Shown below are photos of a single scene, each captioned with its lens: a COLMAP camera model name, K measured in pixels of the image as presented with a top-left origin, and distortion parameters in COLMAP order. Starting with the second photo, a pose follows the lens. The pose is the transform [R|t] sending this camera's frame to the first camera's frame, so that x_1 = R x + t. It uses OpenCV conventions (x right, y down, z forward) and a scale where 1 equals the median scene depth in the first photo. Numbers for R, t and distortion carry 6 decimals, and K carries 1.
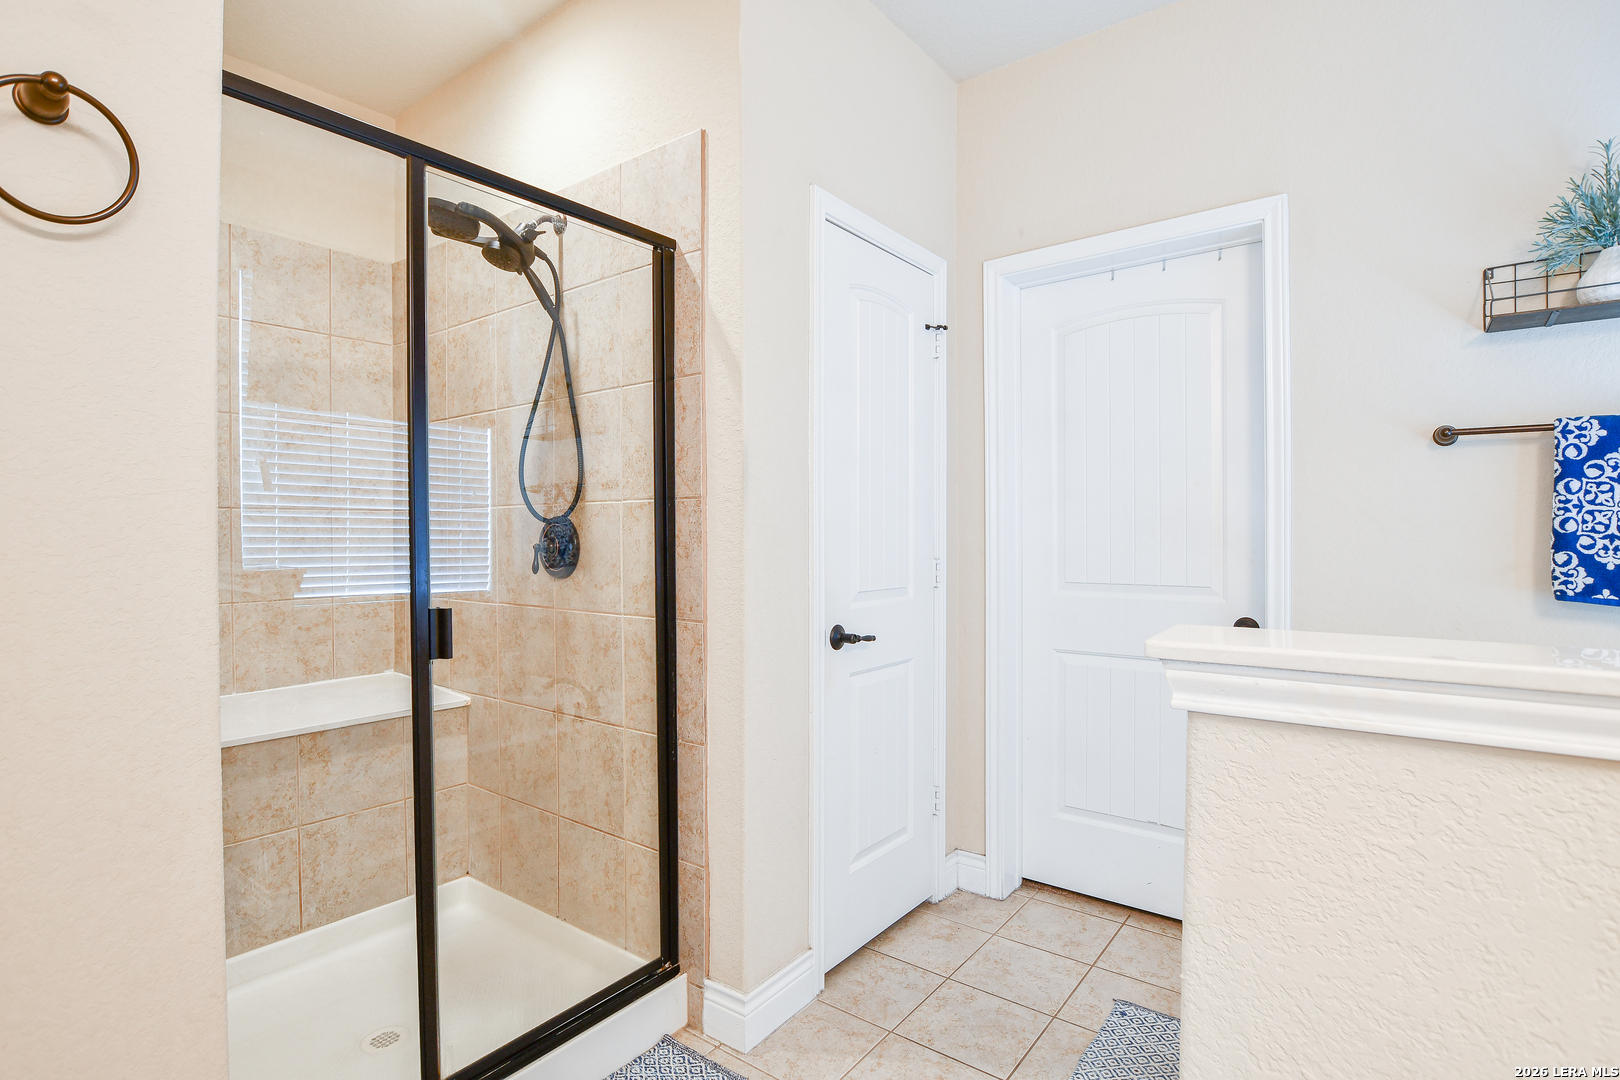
lens RADIAL K [[804.1, 0, 810.0], [0, 804.1, 540.0], [0, 0, 1]] dist [-0.027021, 0.007548]
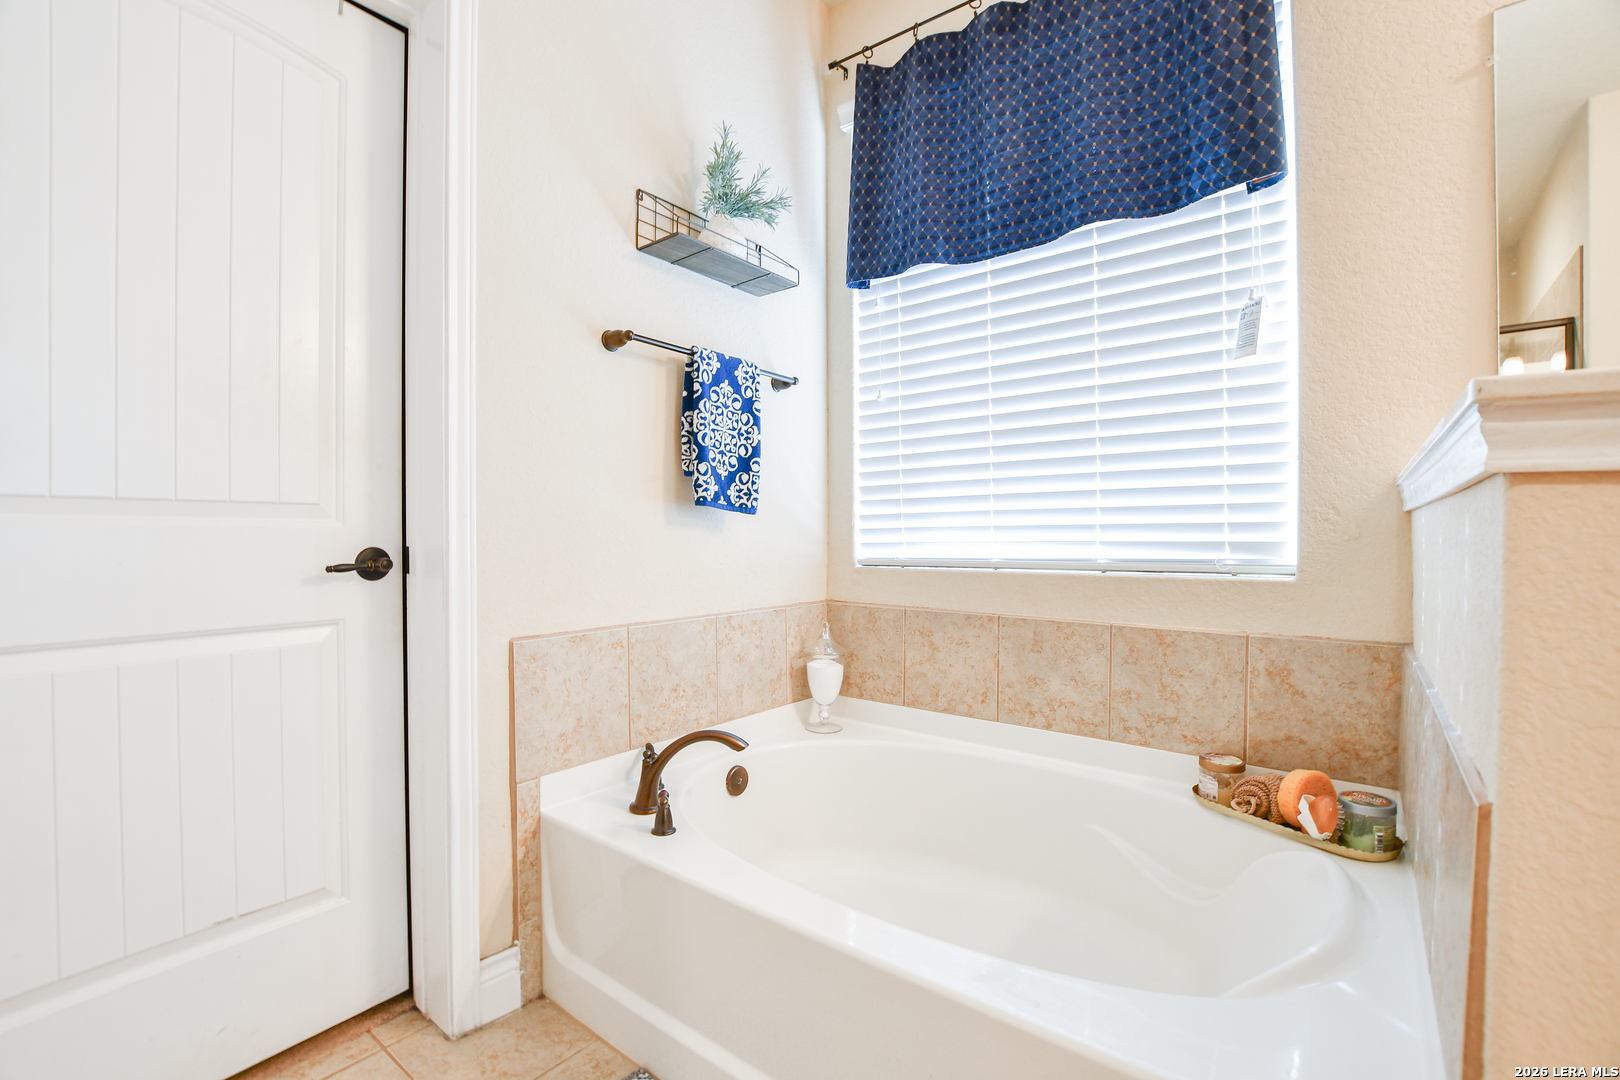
lens RADIAL K [[719.5, 0, 812.7], [0, 719.5, 534.0], [0, 0, 1]] dist [-0.030327, 0.000192]
pose [[0.025055, 0.002272, 0.999683, -0.066153], [0.007768, 0.999967, -0.002468, 0.106812], [-0.999656, 0.007828, 0.025037, 0.720574]]
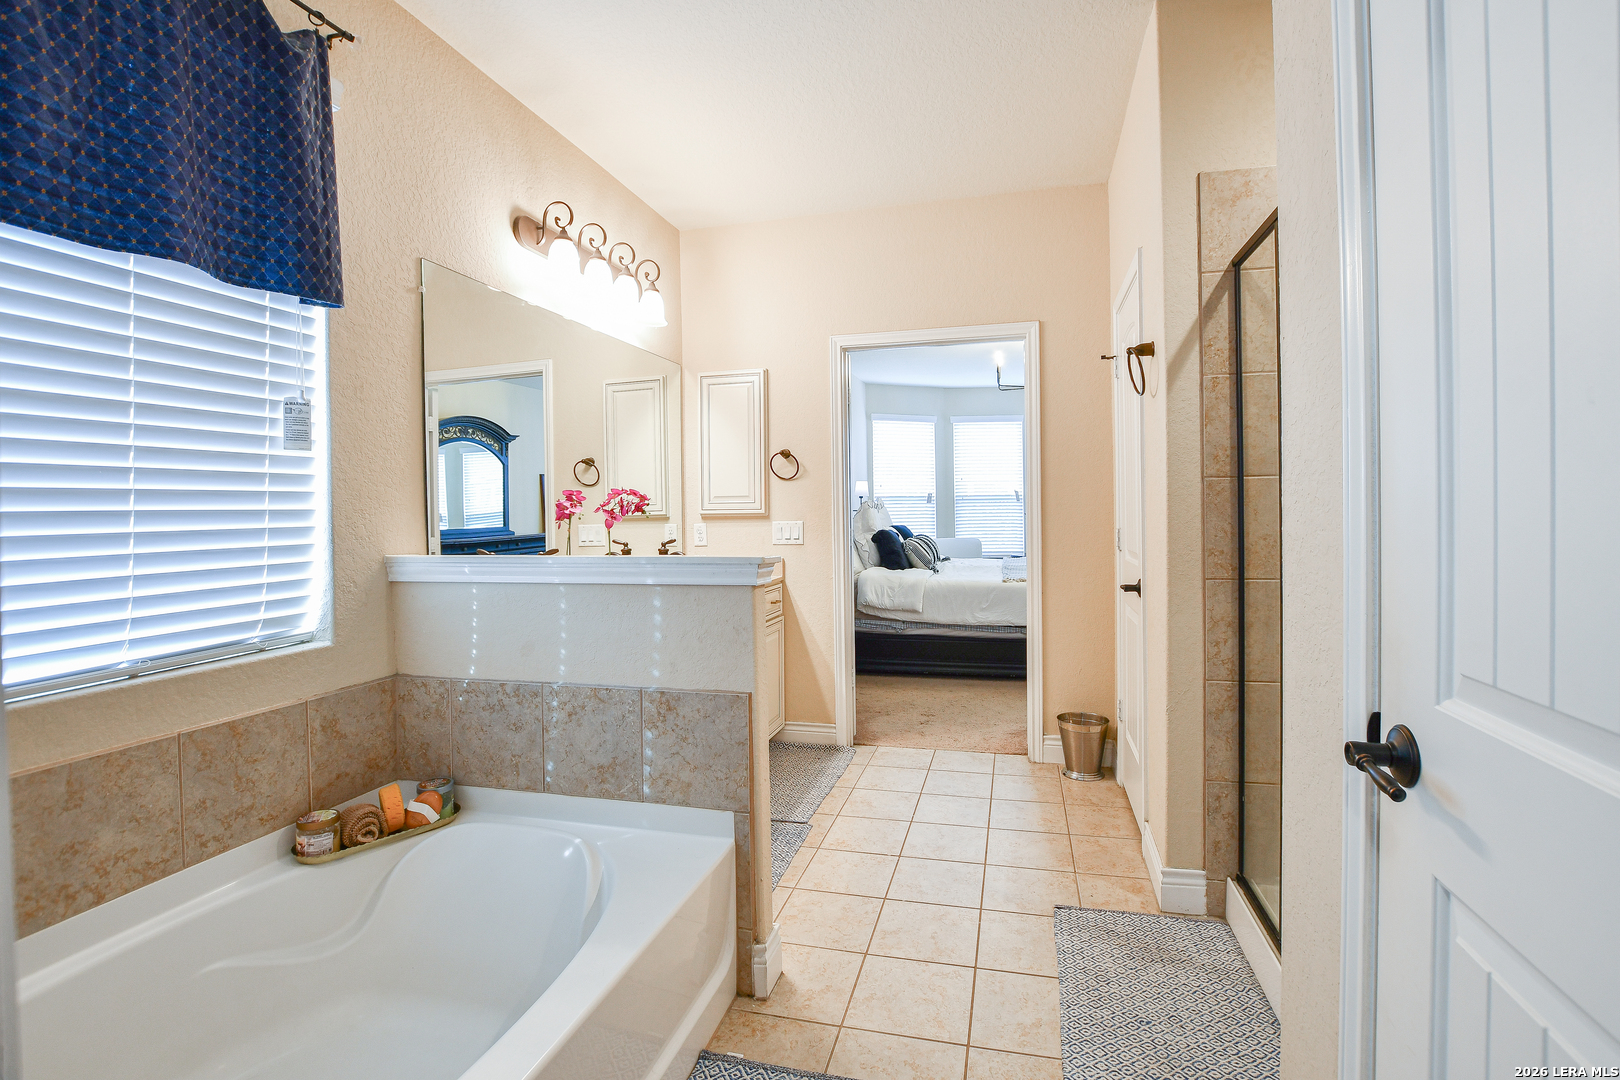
lens RADIAL K [[719.5, 0, 812.7], [0, 719.5, 534.0], [0, 0, 1]] dist [-0.030327, 0.000192]
pose [[-0.931868, 0.031316, -0.361443, 0.490037], [0.021269, 0.999270, 0.031744, -0.004936], [0.362173, 0.021894, -0.931854, 1.325256]]
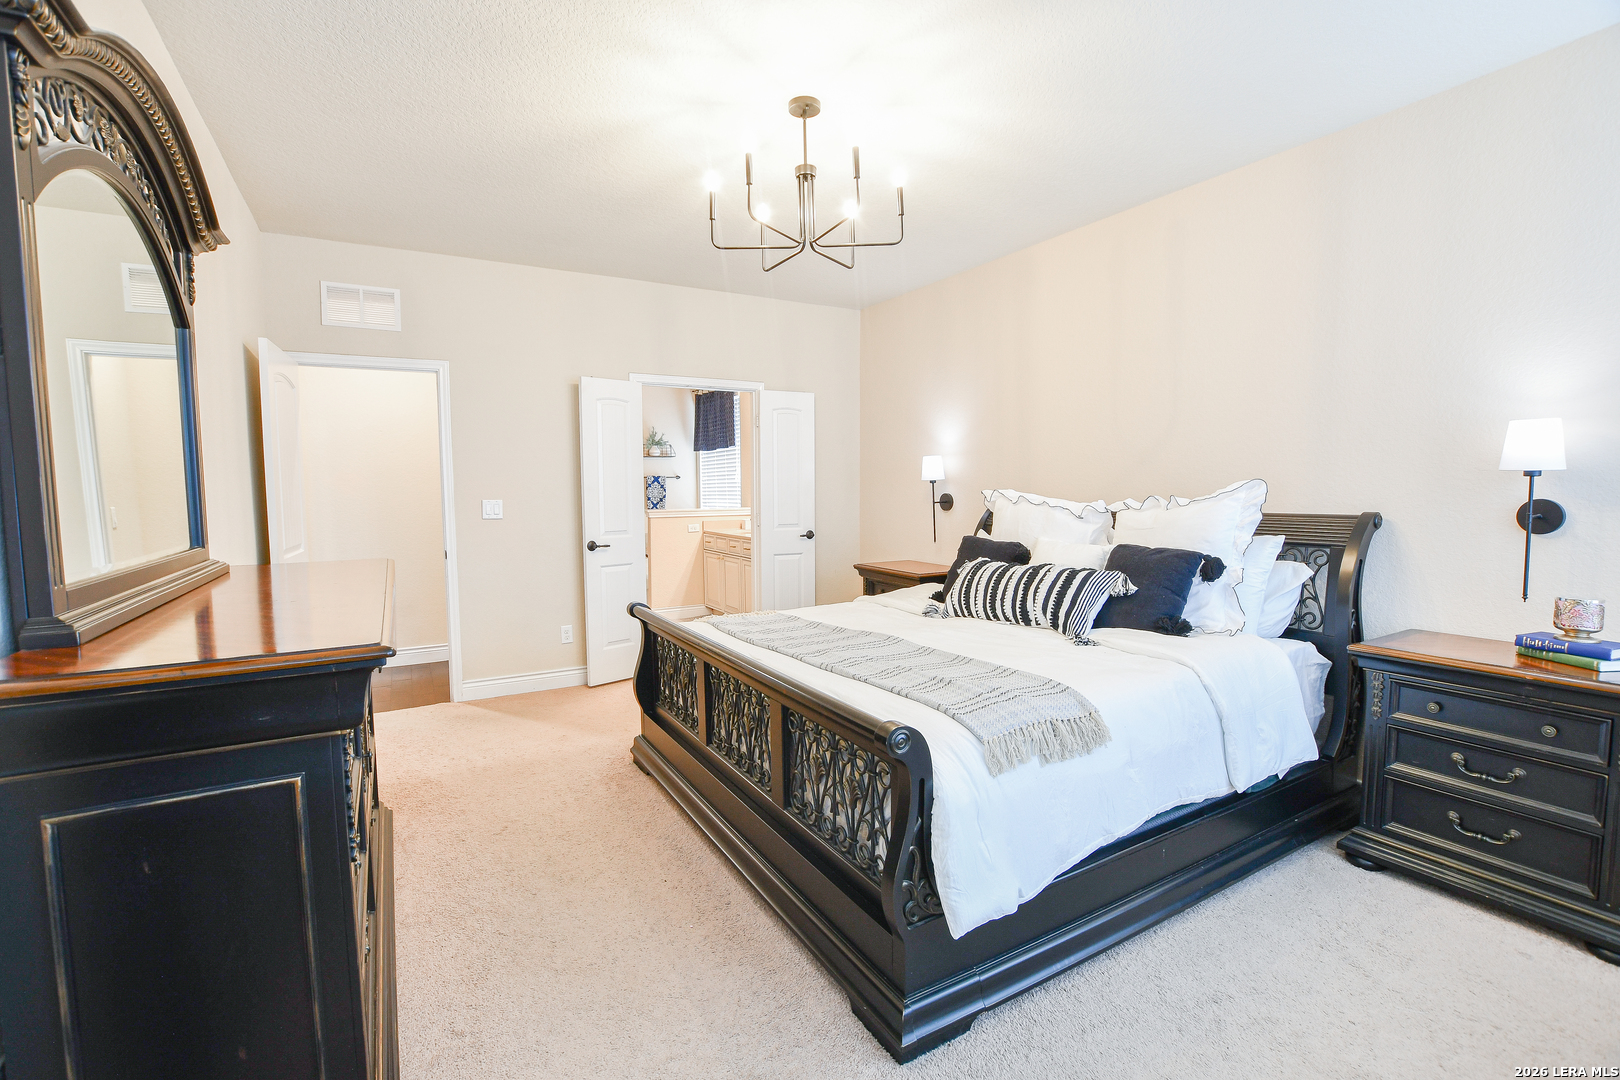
lens RADIAL K [[719.5, 0, 812.7], [0, 719.5, 534.0], [0, 0, 1]] dist [-0.030327, 0.000192]
pose [[0.378259, -0.063475, 0.923521, -2.831552], [0.014332, 0.997928, 0.062719, -0.044062], [-0.925589, -0.010488, 0.378385, -1.697006]]
